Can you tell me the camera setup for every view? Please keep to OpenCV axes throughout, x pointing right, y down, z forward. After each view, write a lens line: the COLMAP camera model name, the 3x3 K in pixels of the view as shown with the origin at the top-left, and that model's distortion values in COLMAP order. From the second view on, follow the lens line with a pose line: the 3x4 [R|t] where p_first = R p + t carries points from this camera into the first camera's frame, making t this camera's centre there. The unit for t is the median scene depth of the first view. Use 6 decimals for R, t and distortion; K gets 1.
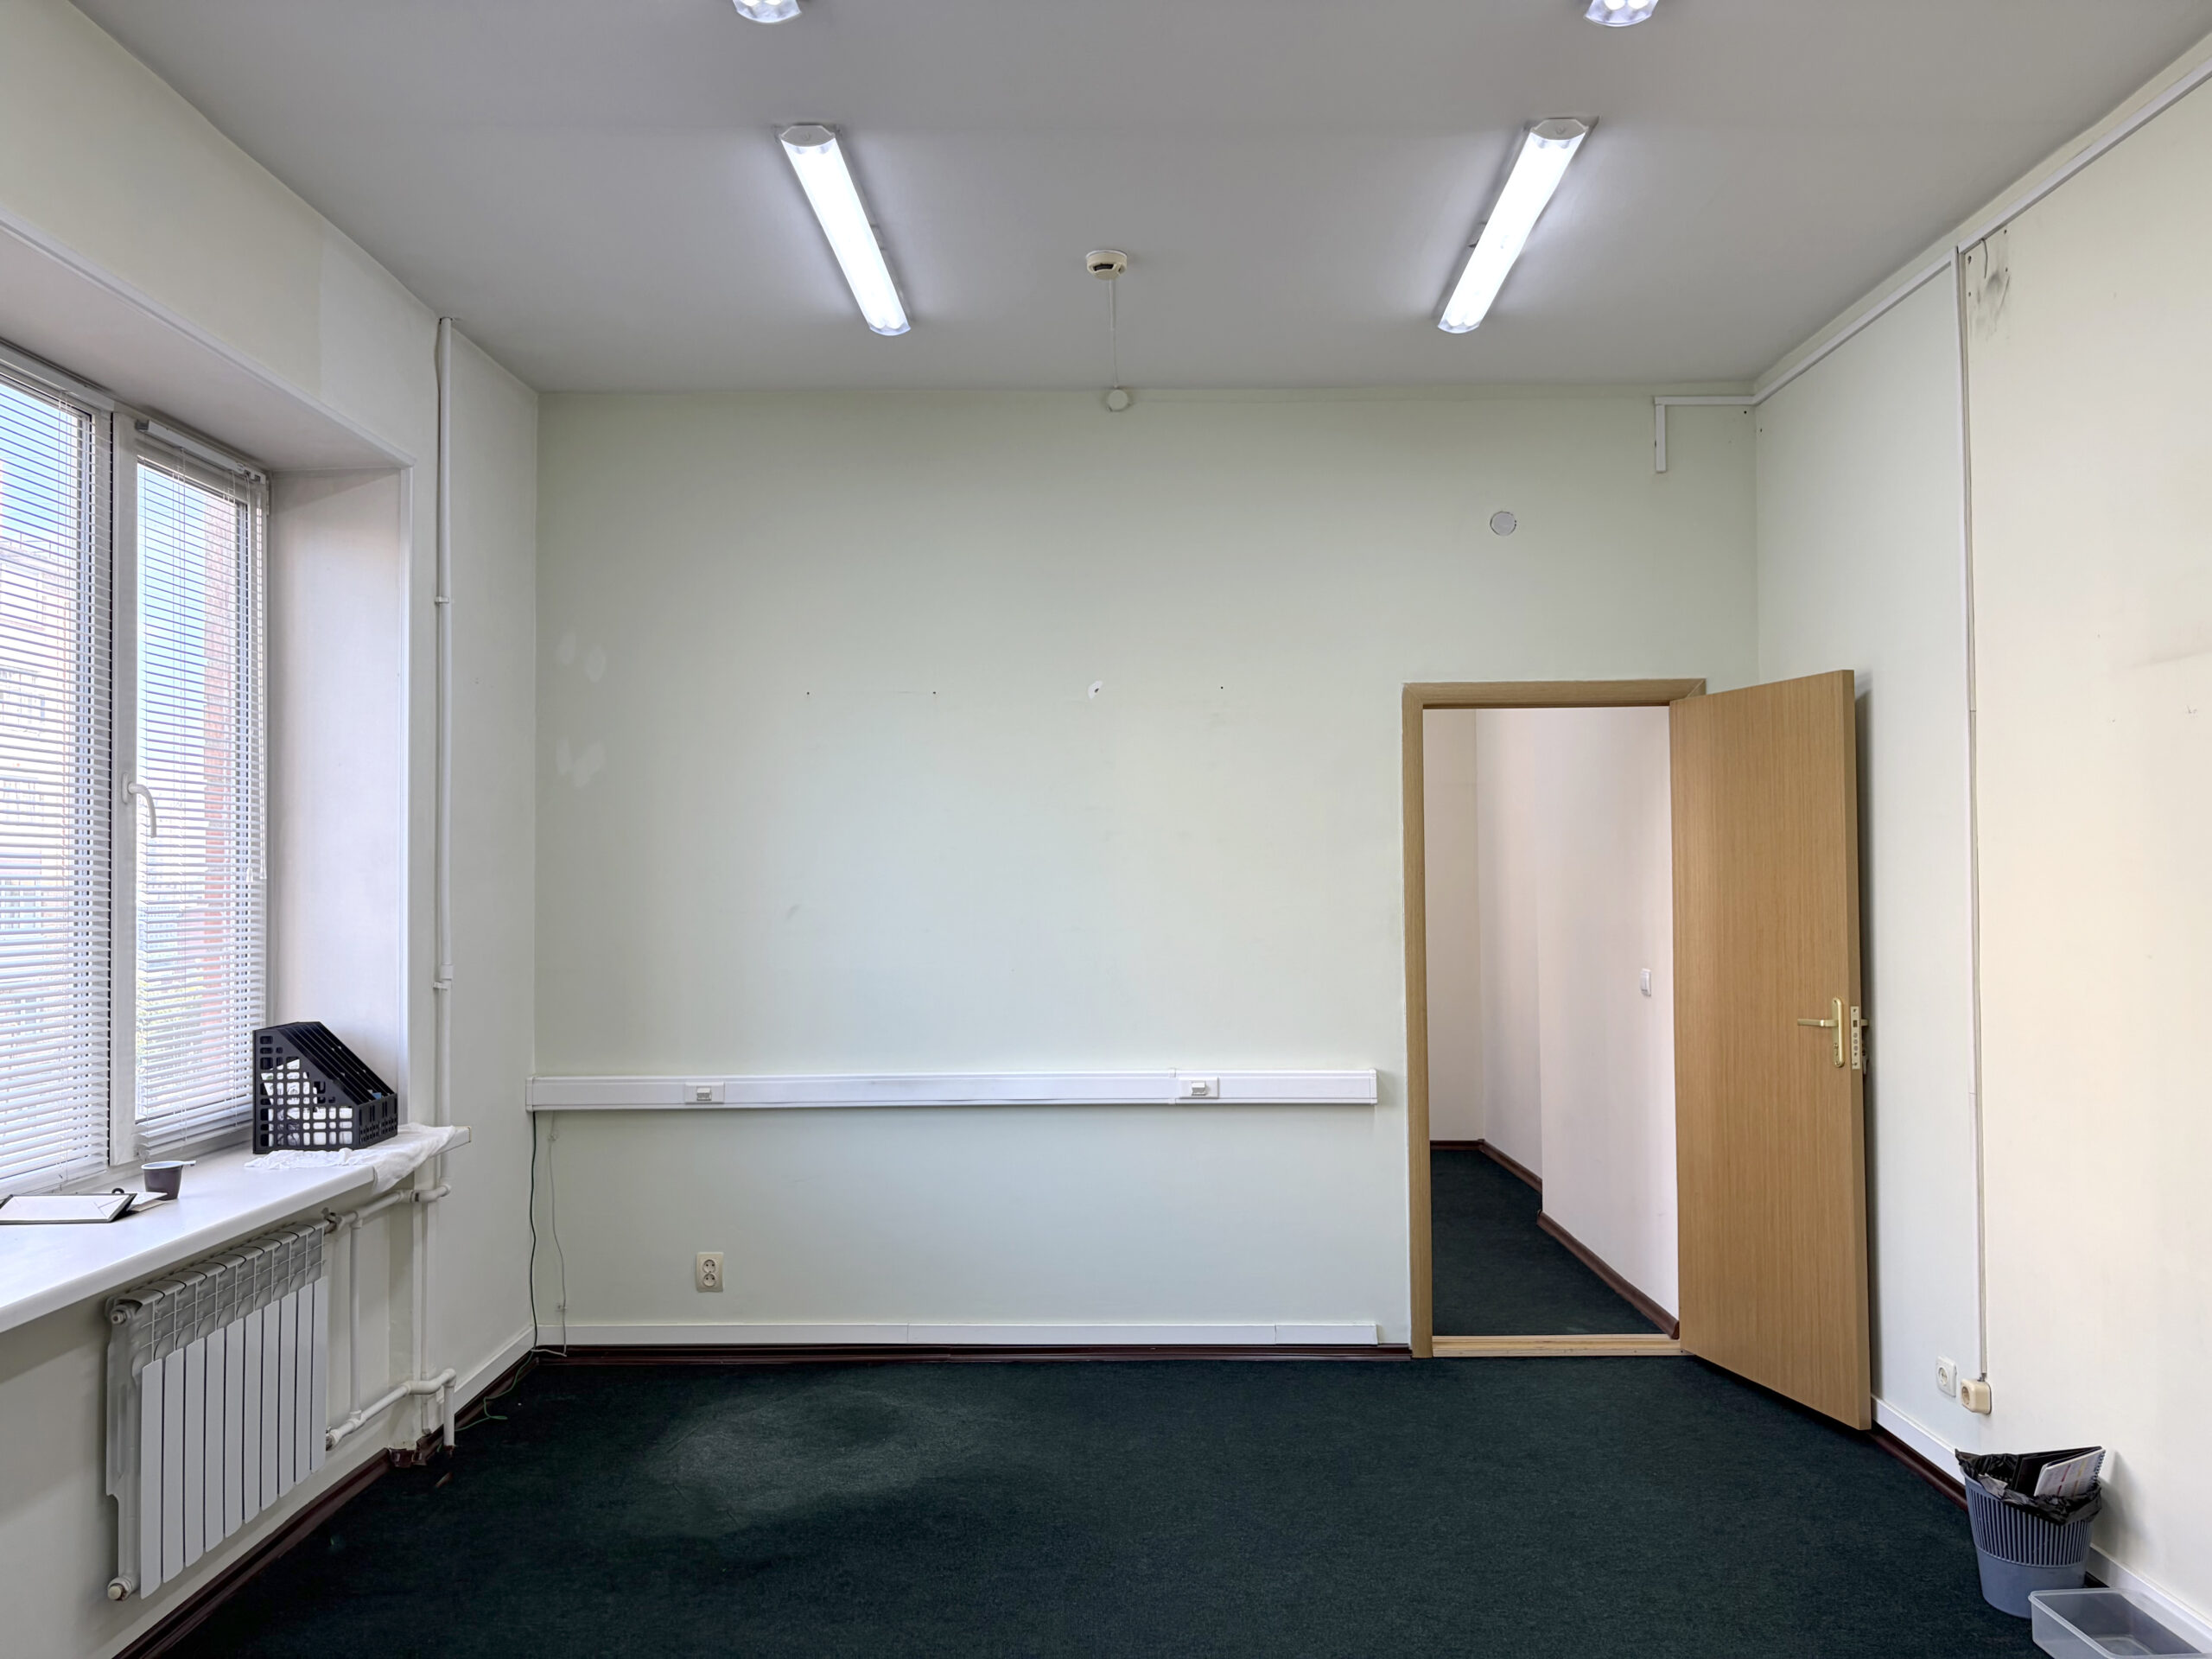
lens RADIAL K [[1711.3, 0, 1106.0], [0, 1711.3, 829.5], [0, 0, 1]] dist [0.013478, 0.001115]
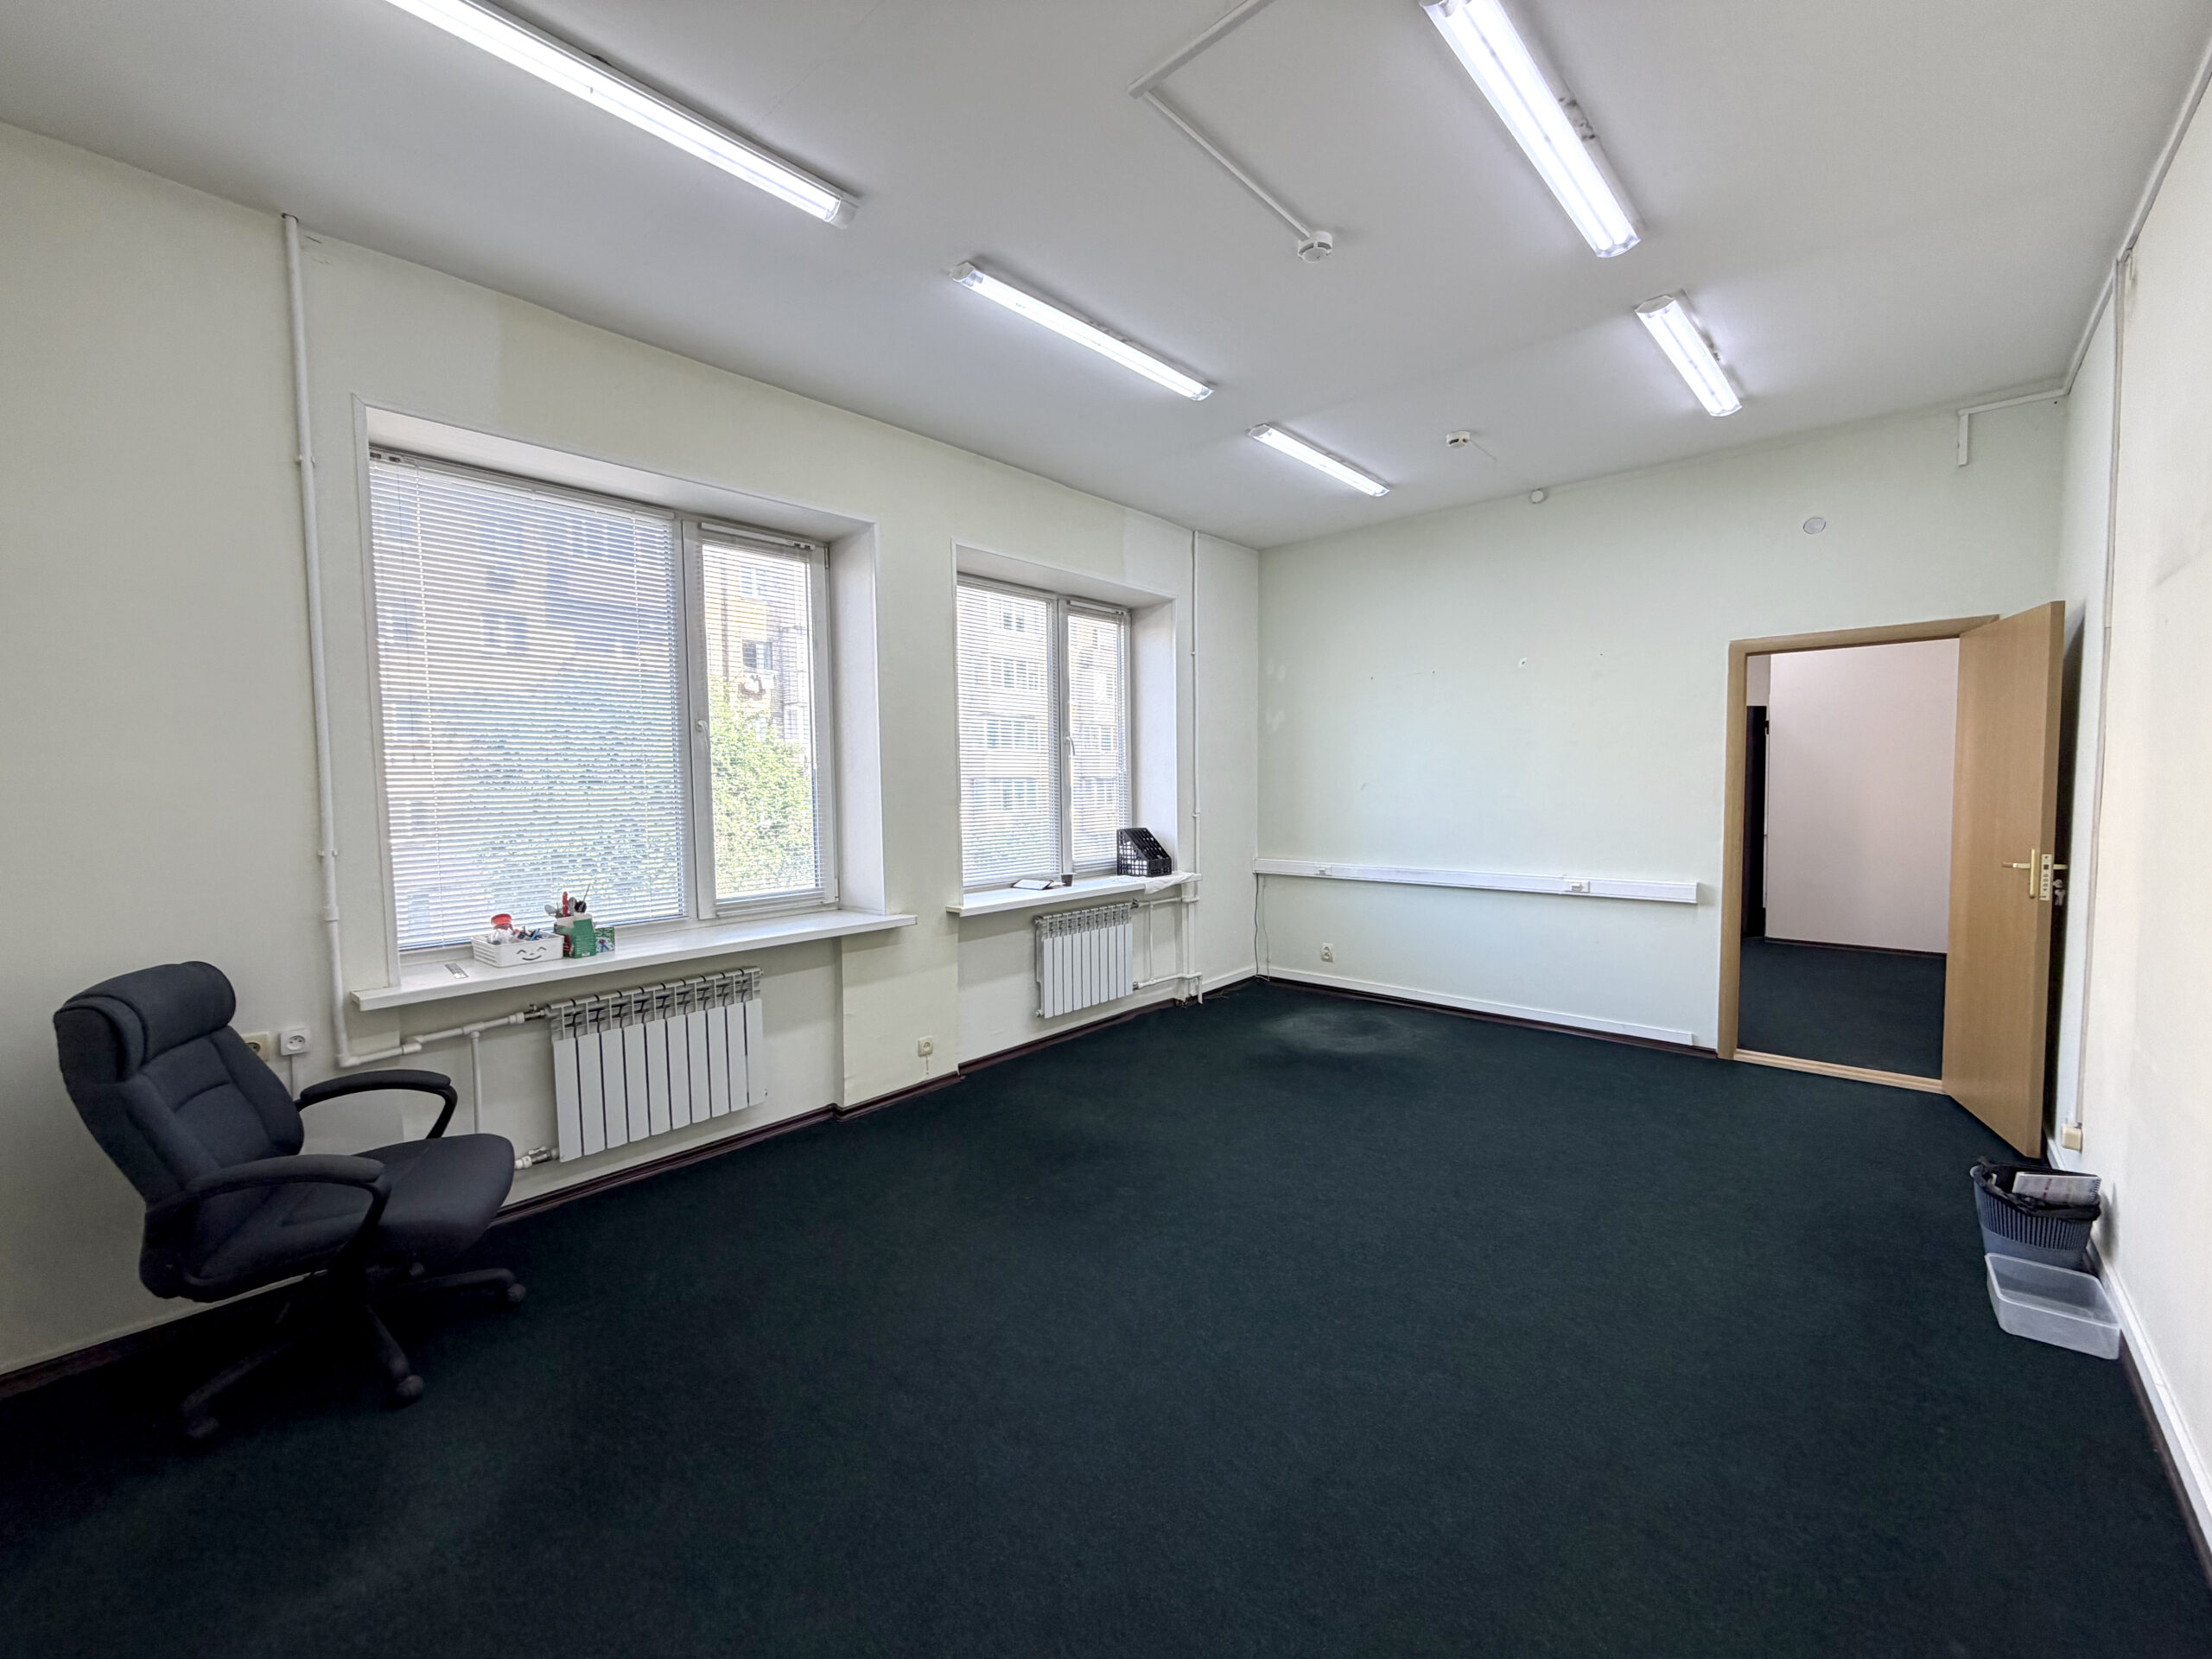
lens RADIAL K [[886.4, 0, 1069.9], [0, 886.4, 833.5], [0, 0, 1]] dist [0.001090, 0.000274]
pose [[0.731248, 0.037455, -0.681083, 0.325373], [0.025737, 0.996265, 0.082422, 0.008502], [0.681626, -0.077800, 0.727553, -0.027595]]
